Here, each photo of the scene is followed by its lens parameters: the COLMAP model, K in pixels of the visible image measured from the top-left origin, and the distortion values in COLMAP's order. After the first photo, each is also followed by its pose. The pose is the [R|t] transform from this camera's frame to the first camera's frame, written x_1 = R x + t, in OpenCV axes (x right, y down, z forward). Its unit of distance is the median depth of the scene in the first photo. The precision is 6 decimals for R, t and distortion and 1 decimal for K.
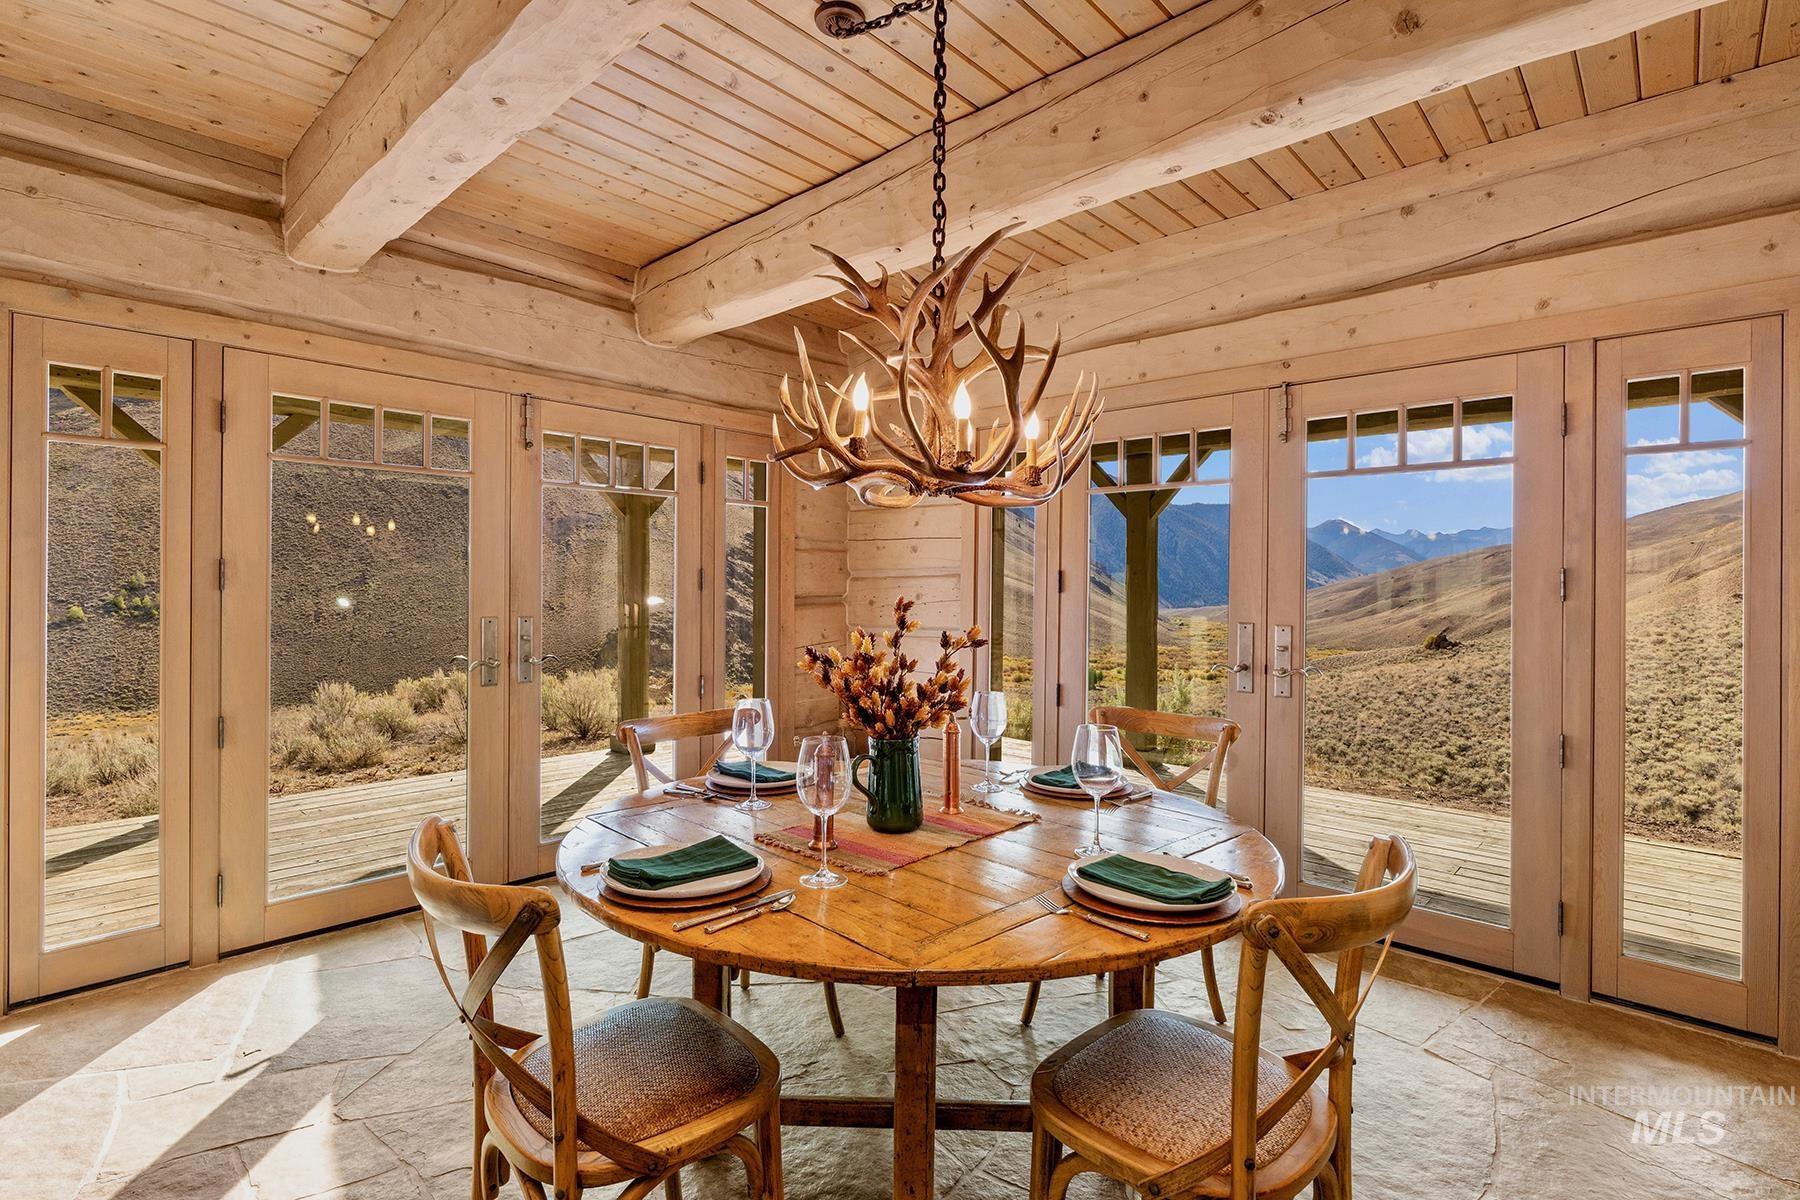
lens RADIAL K [[853.2, 0, 900.2], [0, 853.2, 582.3], [0, 0, 1]] dist [-0.004869, -0.000764]
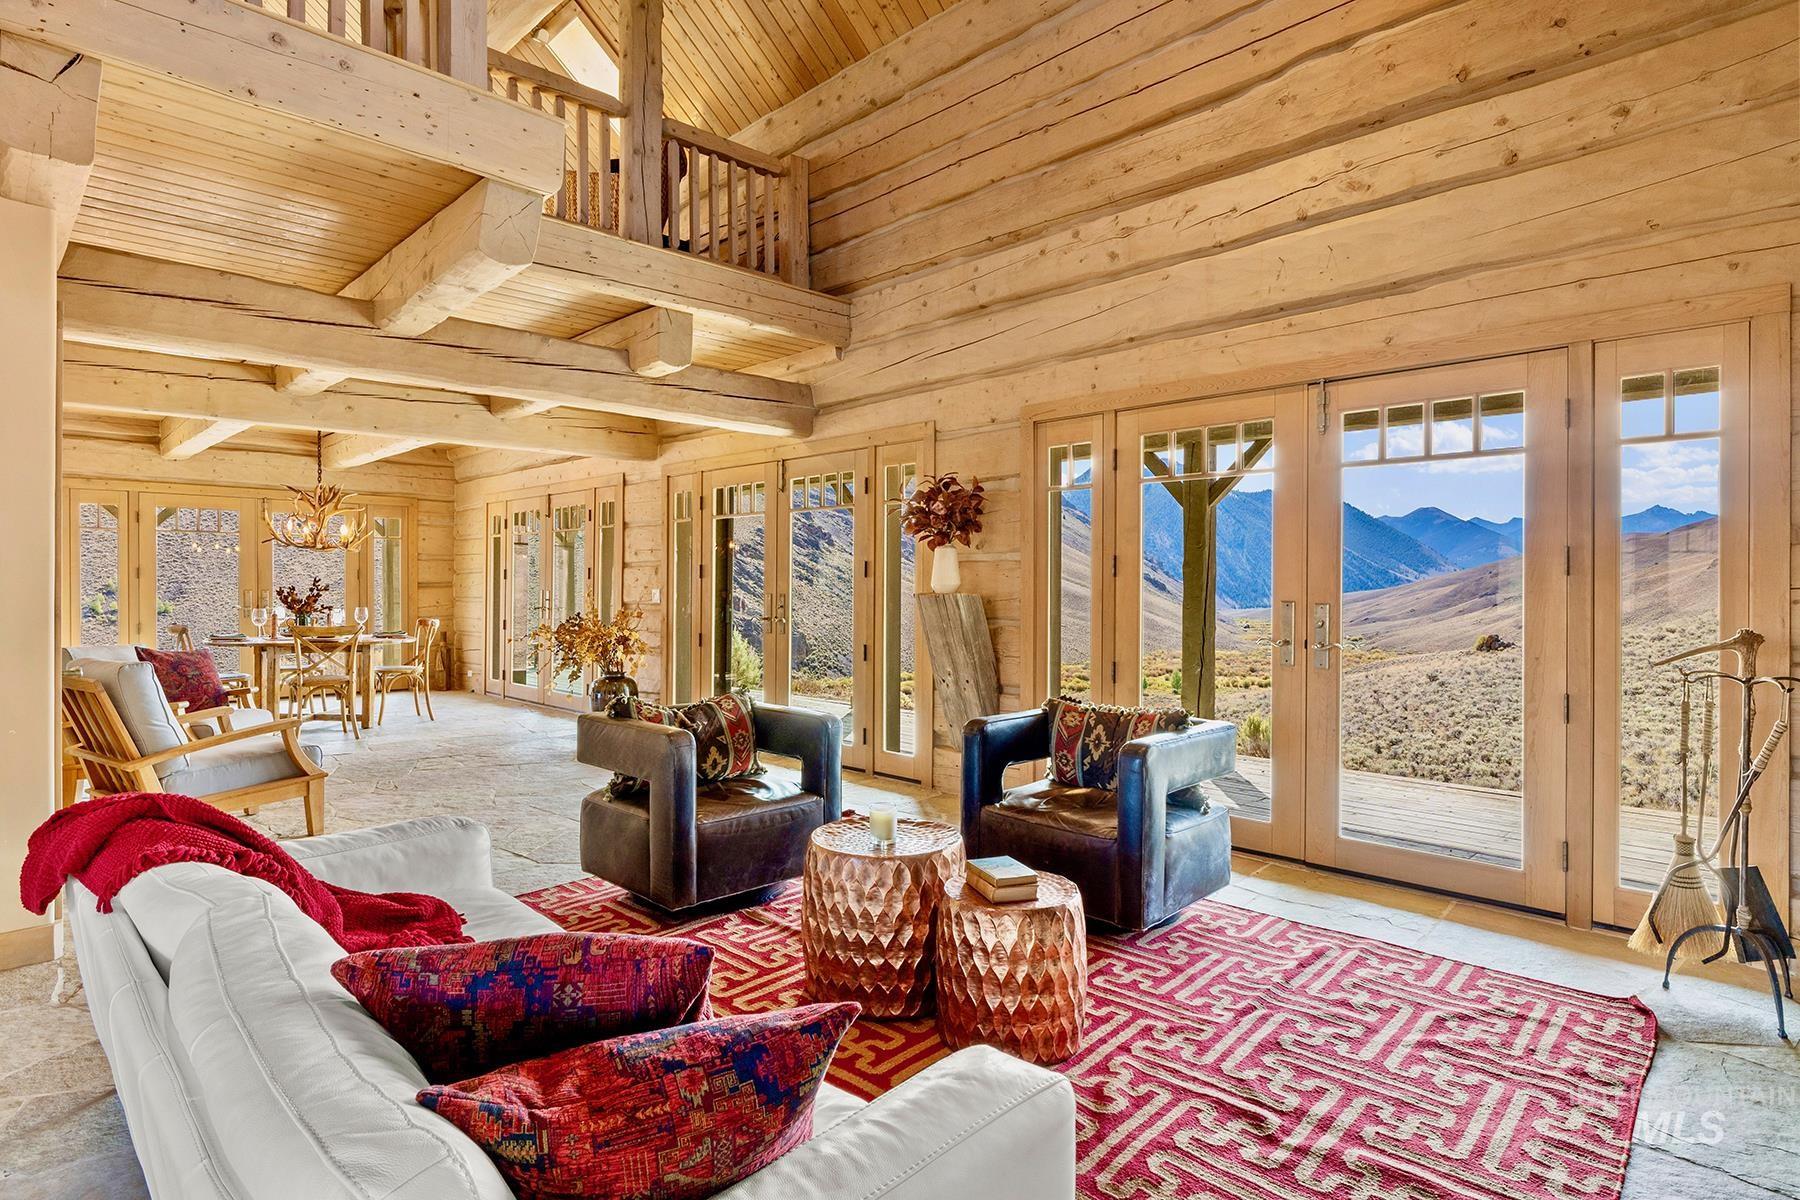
lens RADIAL K [[953.2, 0, 909.5], [0, 953.2, 587.8], [0, 0, 1]] dist [-0.013264, 0.001895]
pose [[0.999291, -0.005595, -0.037232, 1.395489], [0.005831, 0.999964, 0.006228, 0.026024], [0.037196, -0.006441, 0.999287, -1.519964]]
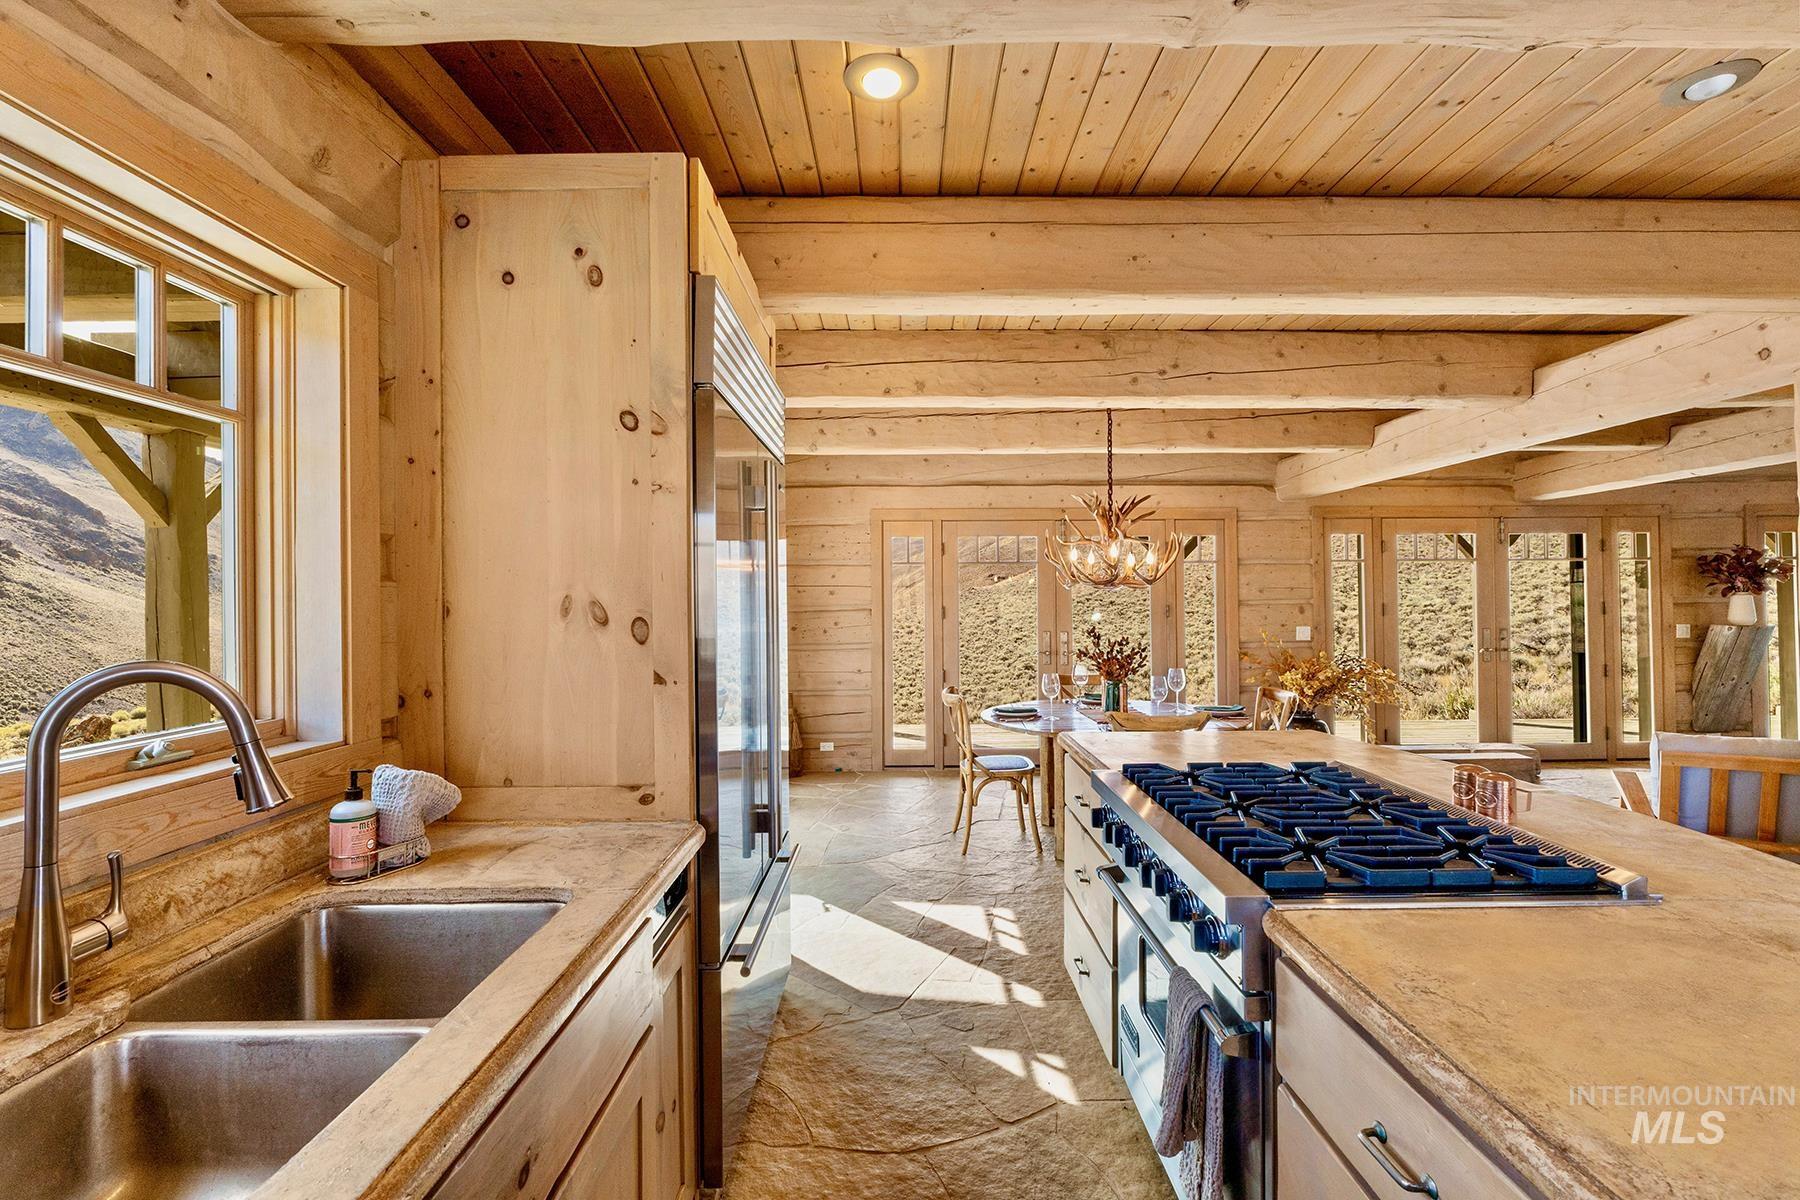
lens RADIAL K [[786.8, 0, 906.3], [0, 786.8, 589.7], [0, 0, 1]] dist [-0.009970, 0.000482]
pose [[0.730769, -0.007177, 0.682587, -1.037397], [0.011264, 0.999935, -0.001546, -0.049503], [-0.682532, 0.008819, 0.730803, -0.157915]]
